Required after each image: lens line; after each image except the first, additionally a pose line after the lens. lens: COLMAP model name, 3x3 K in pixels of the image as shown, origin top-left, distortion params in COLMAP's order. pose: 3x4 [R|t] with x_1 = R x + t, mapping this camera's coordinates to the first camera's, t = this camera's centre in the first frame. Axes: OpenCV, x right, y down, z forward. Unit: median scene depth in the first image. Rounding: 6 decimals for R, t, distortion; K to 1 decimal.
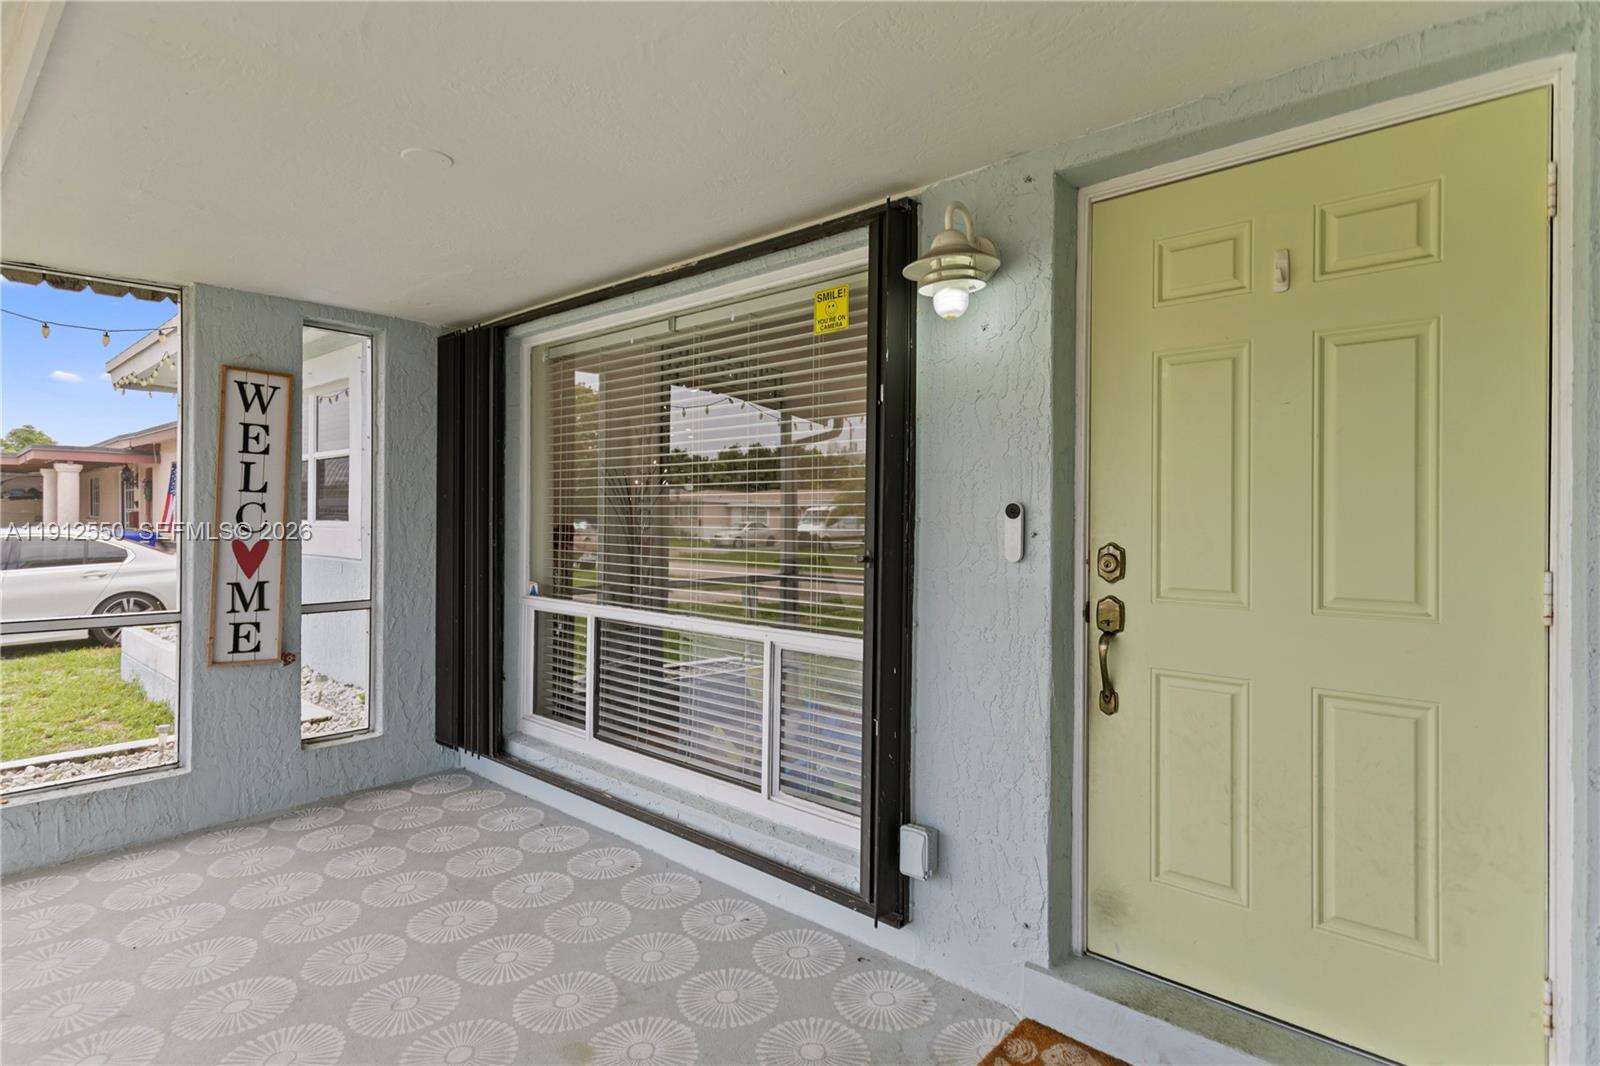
lens RADIAL K [[817.3, 0, 774.7], [0, 817.3, 516.2], [0, 0, 1]] dist [0.001684, -0.000101]
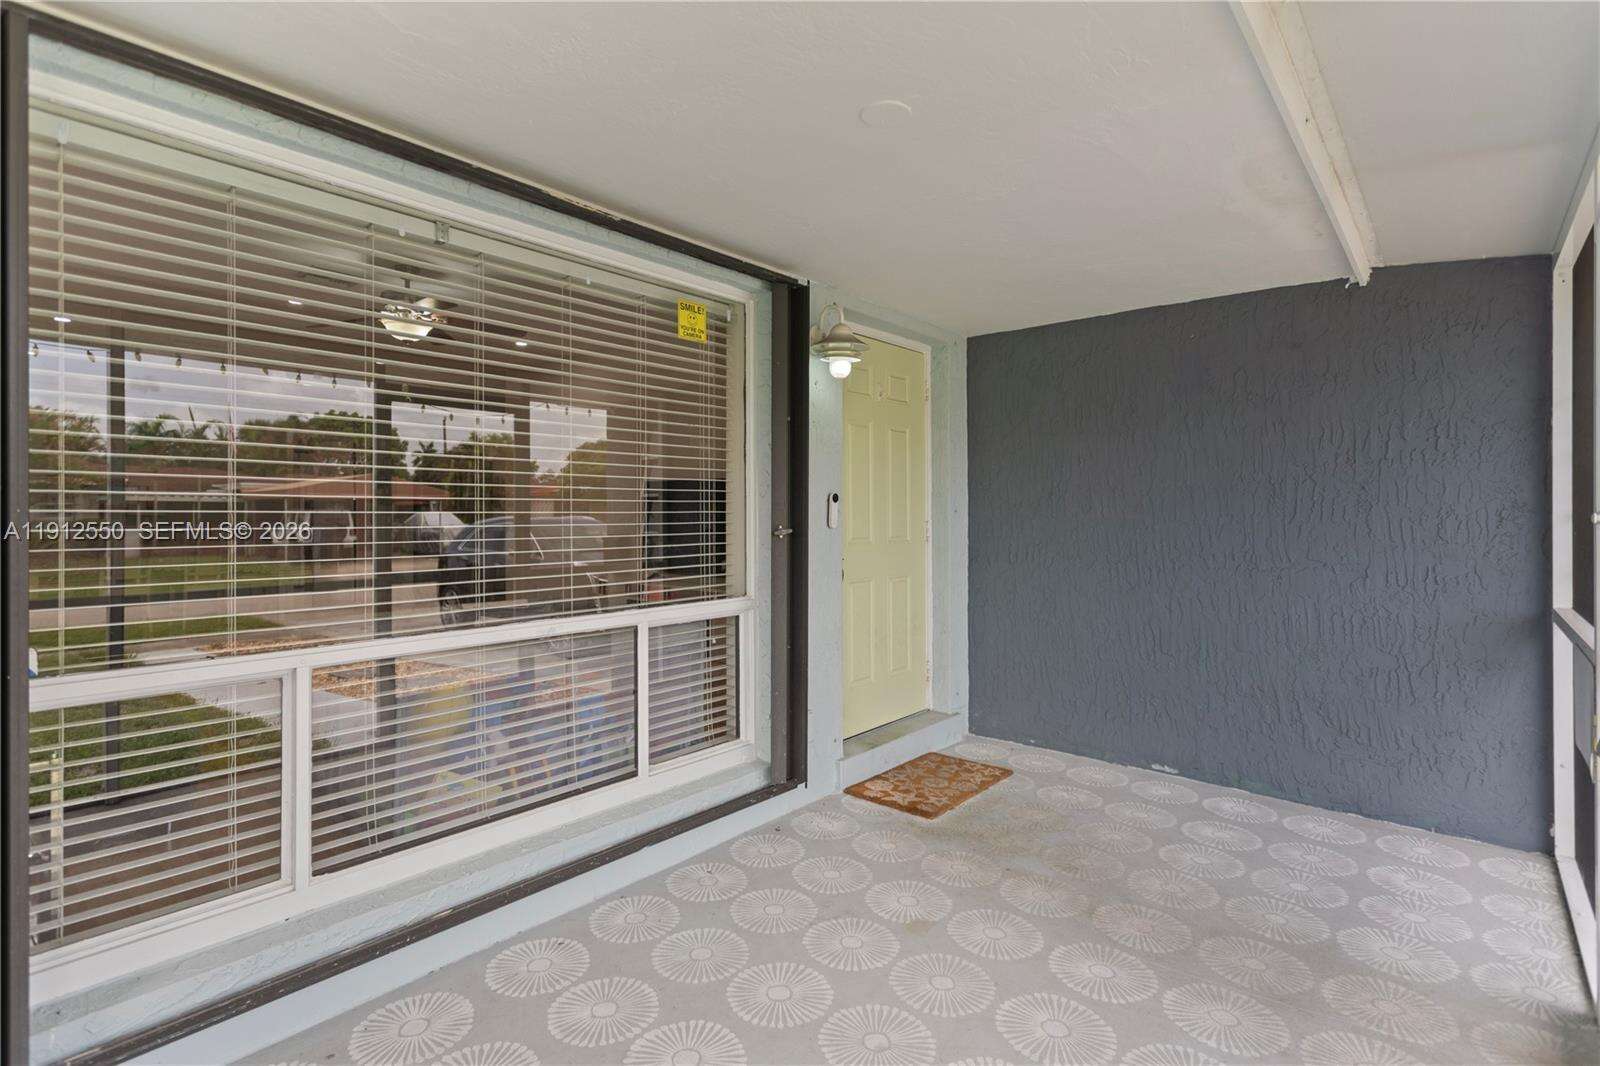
lens RADIAL K [[774.7, 0, 799.4], [0, 774.7, 510.1], [0, 0, 1]] dist [0.001760, -0.000351]
pose [[-0.032316, -0.004682, 0.999467, -0.967165], [-0.002415, 0.999986, 0.004606, 0.007935], [-0.999475, -0.002265, -0.032327, 0.831876]]
